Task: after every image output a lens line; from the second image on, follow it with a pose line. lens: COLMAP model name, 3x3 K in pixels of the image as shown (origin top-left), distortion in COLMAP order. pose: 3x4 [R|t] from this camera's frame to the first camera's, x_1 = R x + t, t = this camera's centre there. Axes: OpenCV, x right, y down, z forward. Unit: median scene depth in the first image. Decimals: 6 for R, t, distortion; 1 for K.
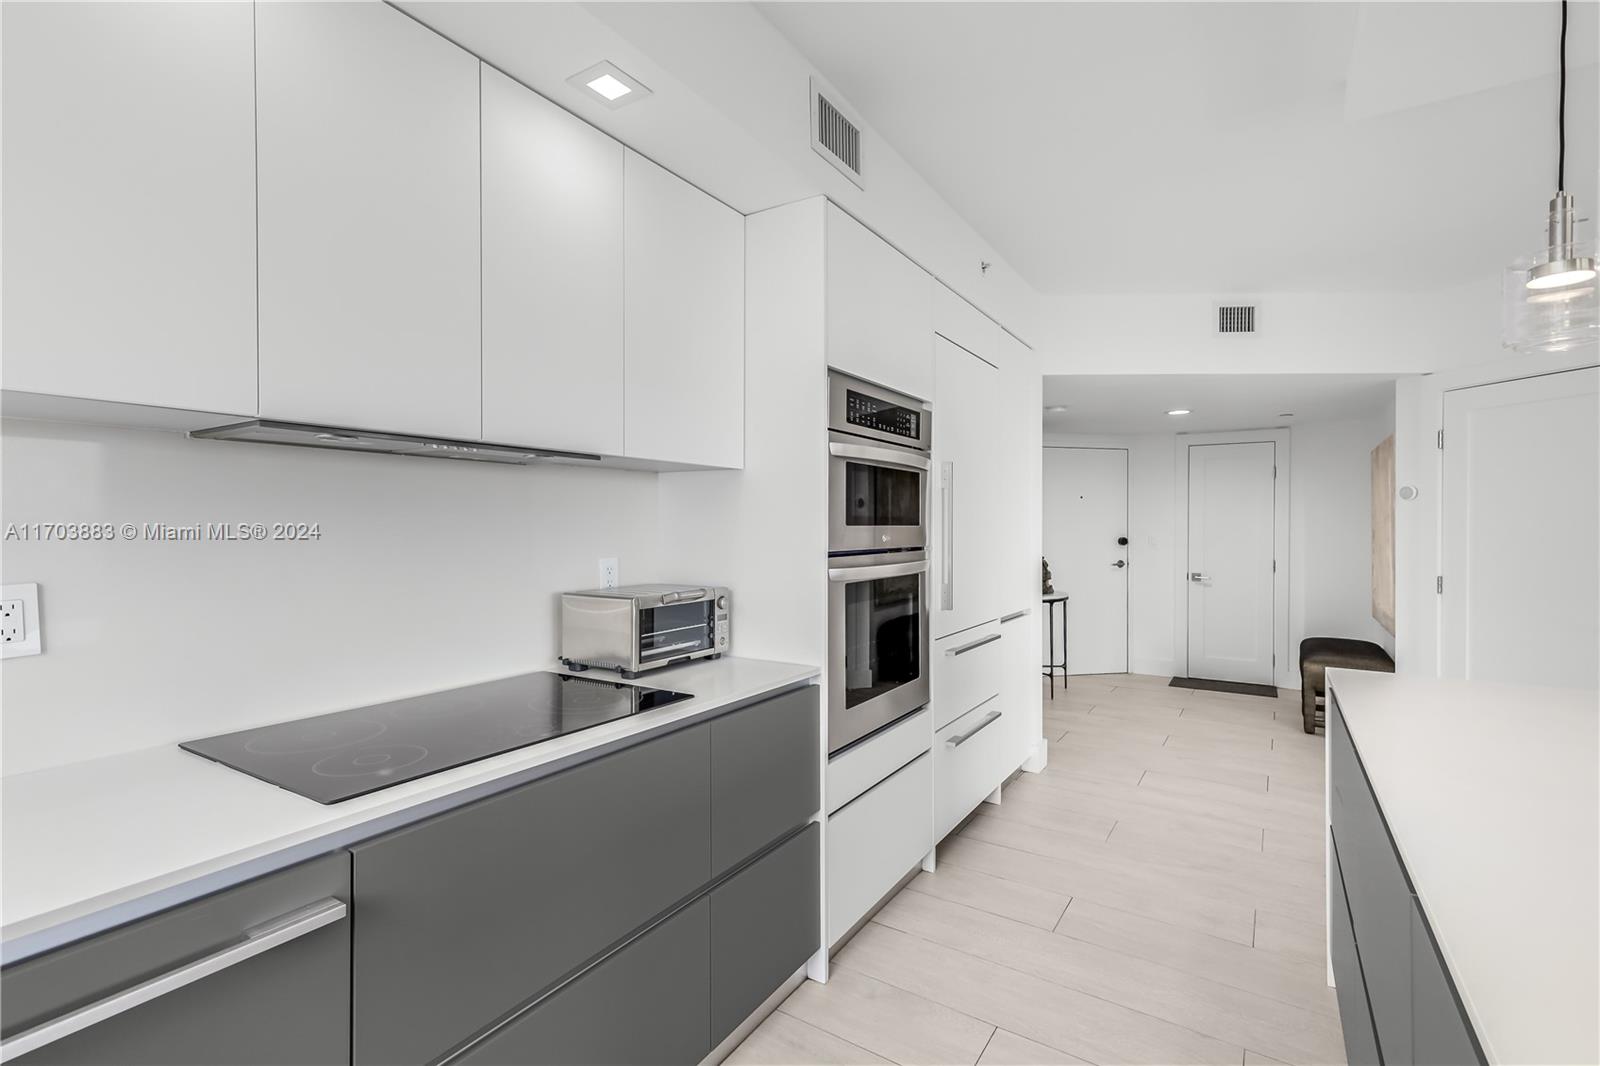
lens RADIAL K [[717.5, 0, 802.8], [0, 717.5, 534.6], [0, 0, 1]] dist [0.010704, -0.000012]
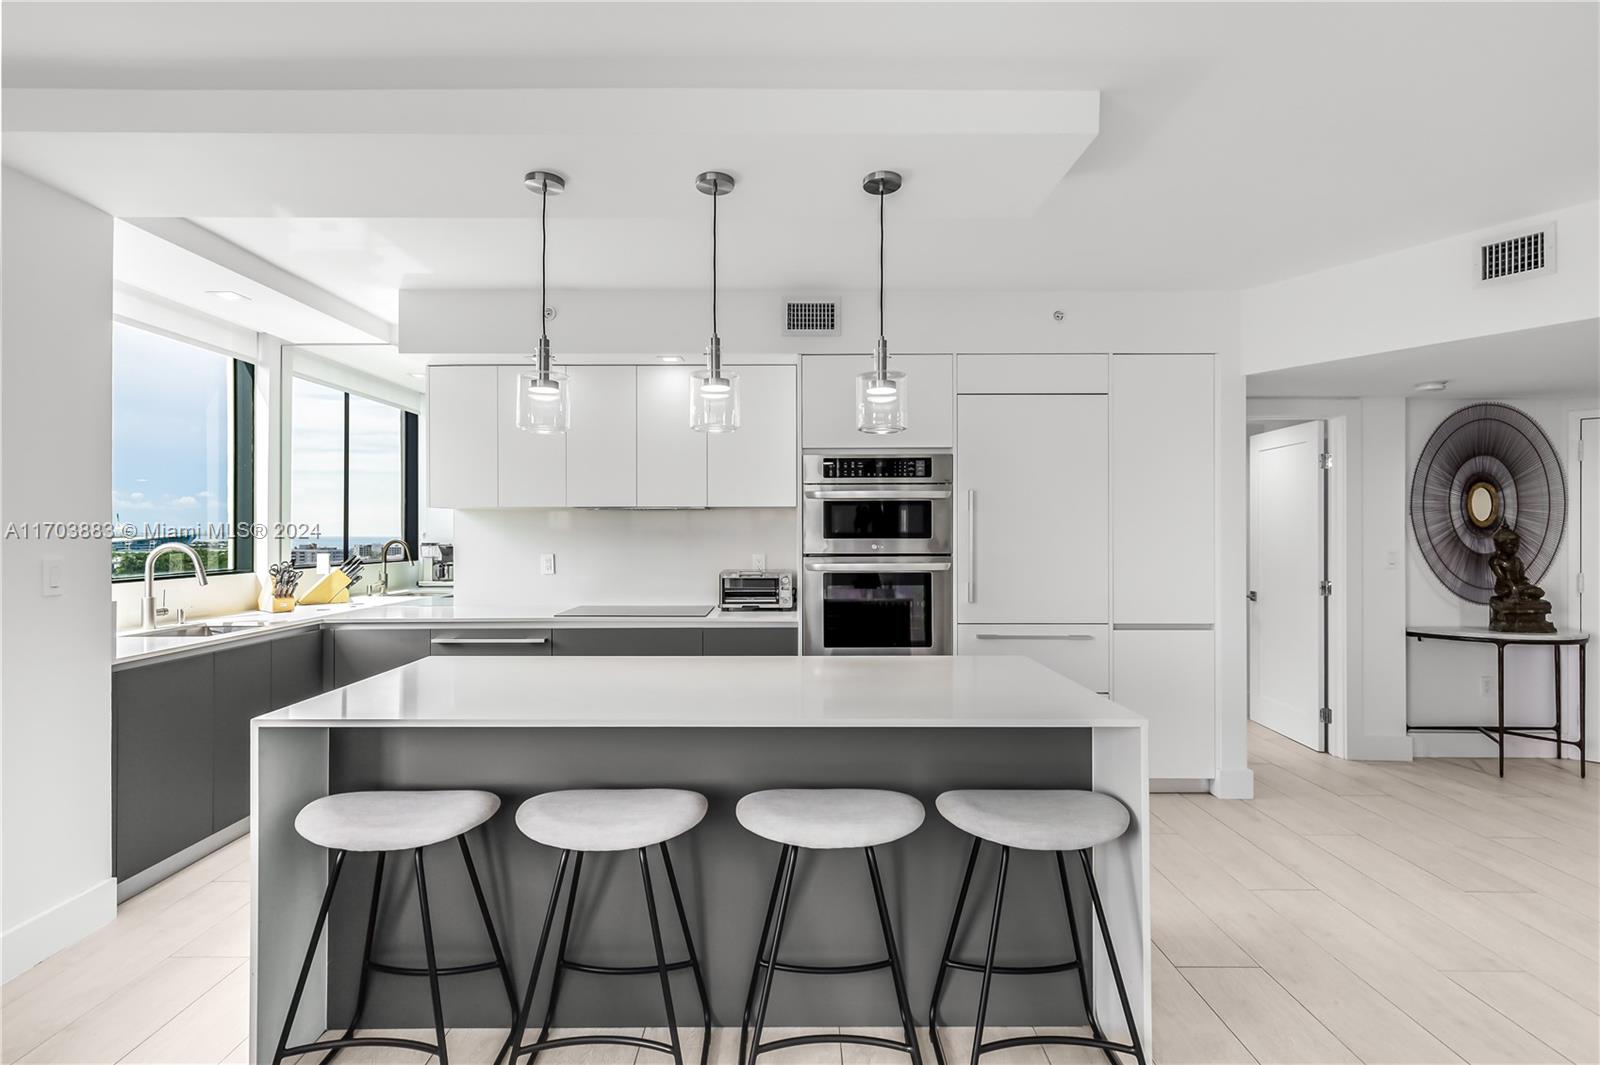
lens RADIAL K [[791.0, 0, 783.9], [0, 791.0, 526.8], [0, 0, 1]] dist [0.008191, 0.000529]
pose [[0.541545, 0.000077, -0.840672, 1.273255], [-0.005582, 0.999978, -0.003504, -0.027641], [0.840653, 0.006590, 0.541533, -0.075493]]
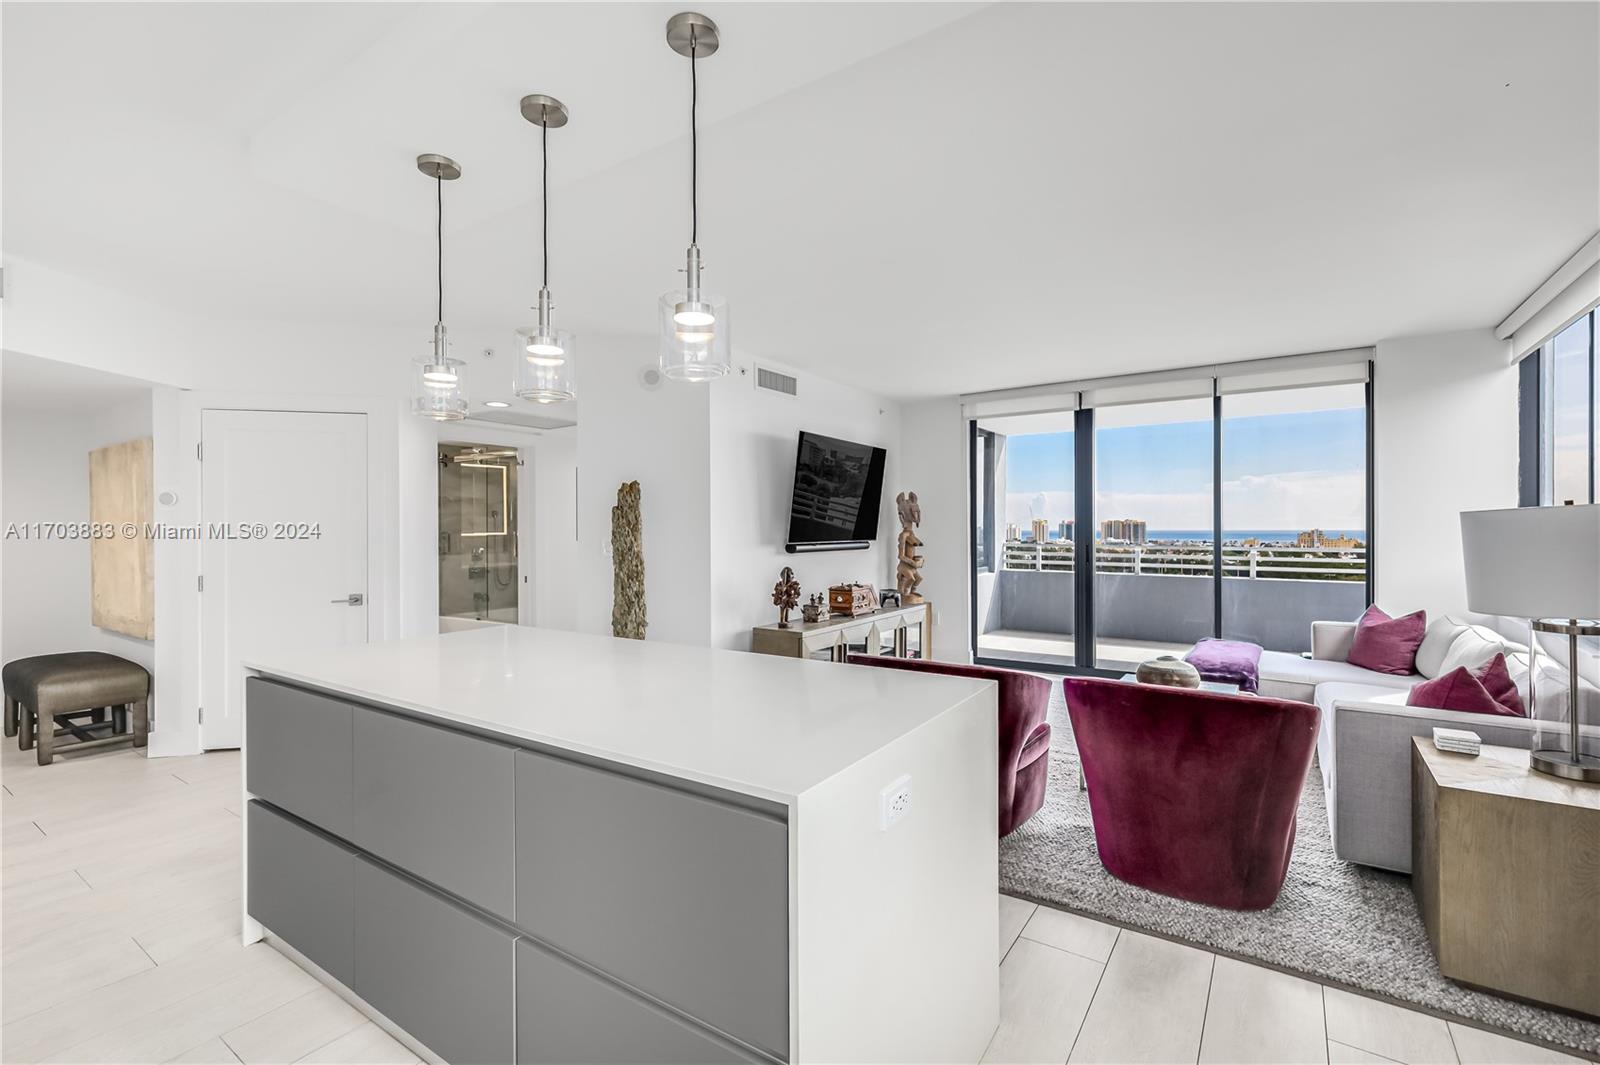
lens RADIAL K [[705.5, 0, 805.0], [0, 705.5, 530.0], [0, 0, 1]] dist [0.007425, 0.000232]
pose [[0.009250, -0.000871, 0.999957, -0.269193], [0.006634, 0.999978, 0.000810, -0.009428], [-0.999935, 0.006627, 0.009255, 0.094095]]
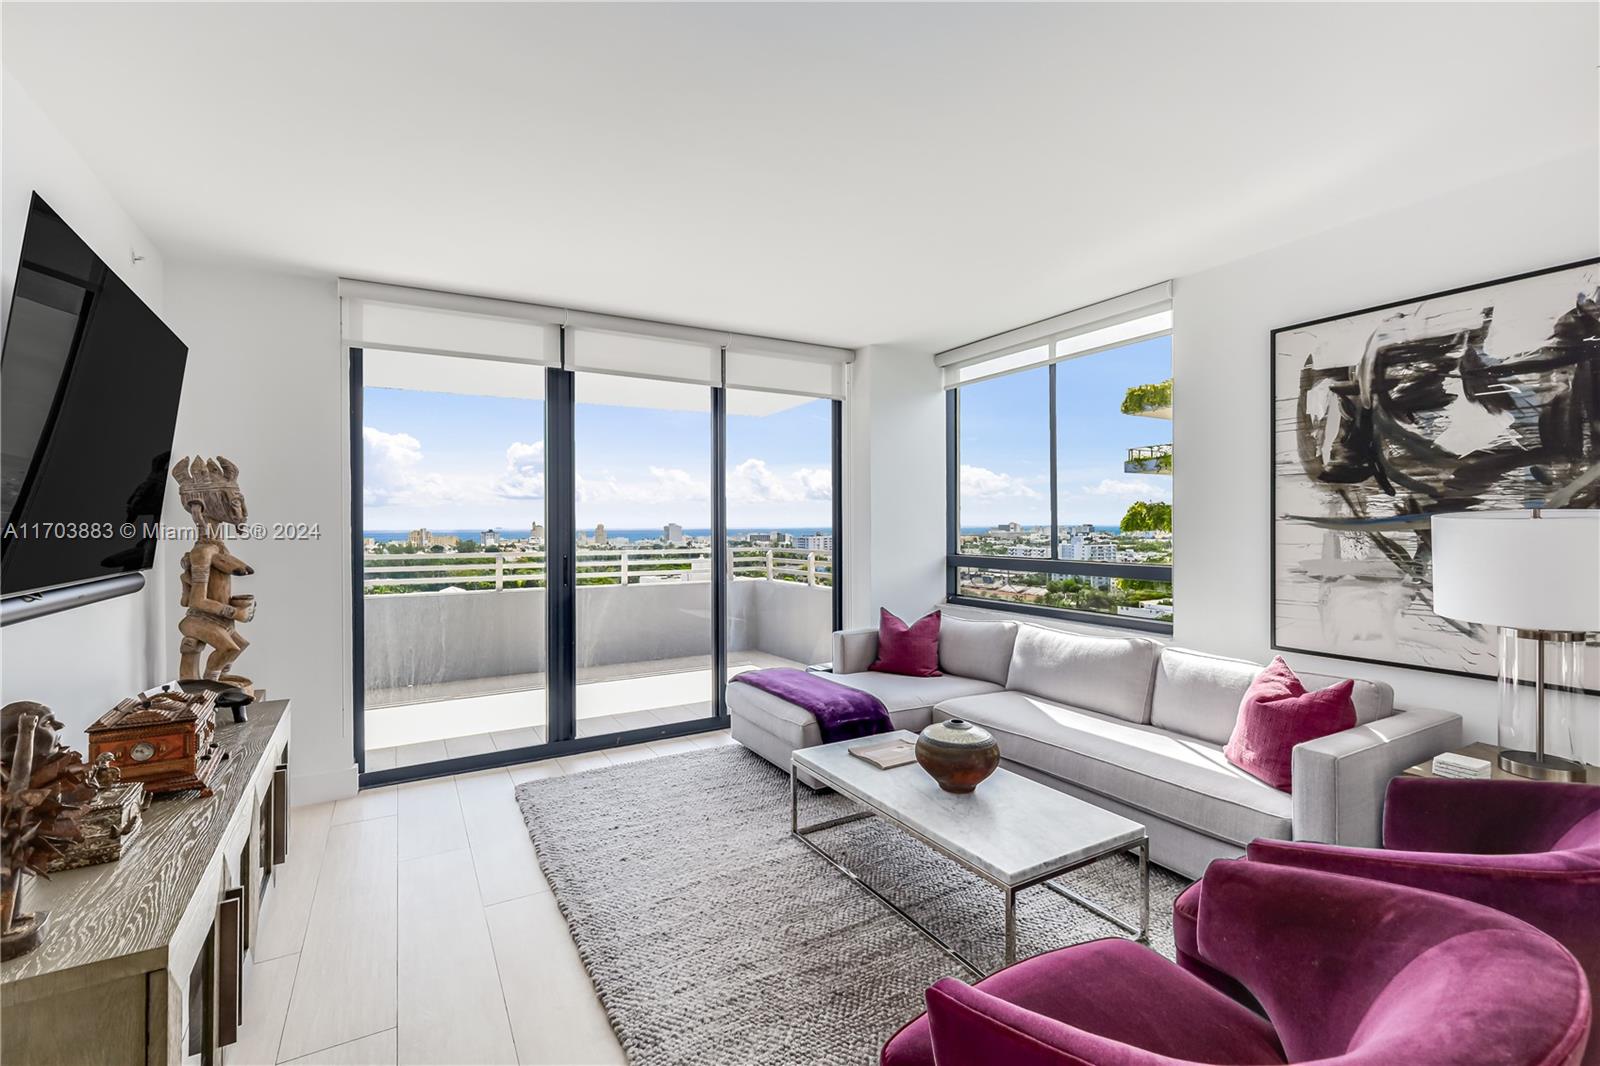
lens RADIAL K [[705.6, 0, 799.3], [0, 705.6, 522.5], [0, 0, 1]] dist [0.003734, 0.000157]
pose [[-0.893070, 0.006633, 0.449868, 0.902328], [0.008320, 0.999964, 0.001774, -0.028606], [-0.449840, 0.005327, -0.893093, 0.348453]]
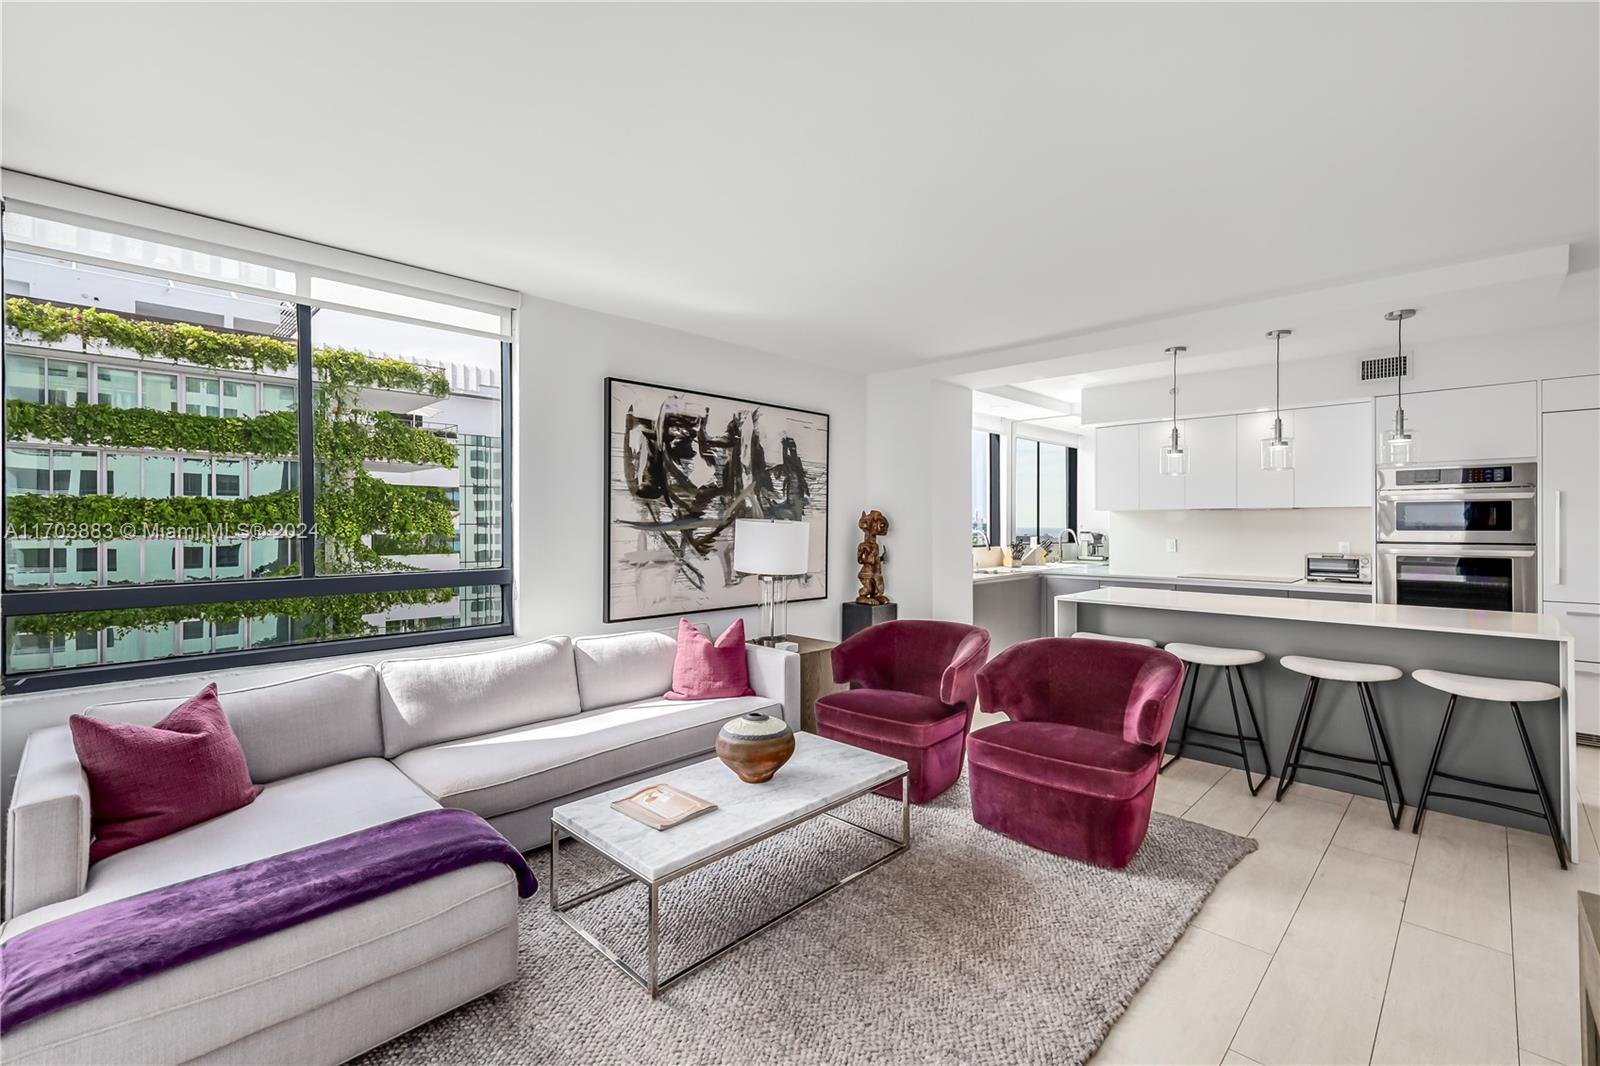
lens RADIAL K [[694.4, 0, 800.3], [0, 694.4, 524.4], [0, 0, 1]] dist [0.009028, 0.000014]
pose [[-0.192525, 0.006274, -0.981272, 2.115439], [-0.003167, 0.999970, 0.007014, -0.033867], [0.981287, 0.004458, -0.192499, -0.358573]]
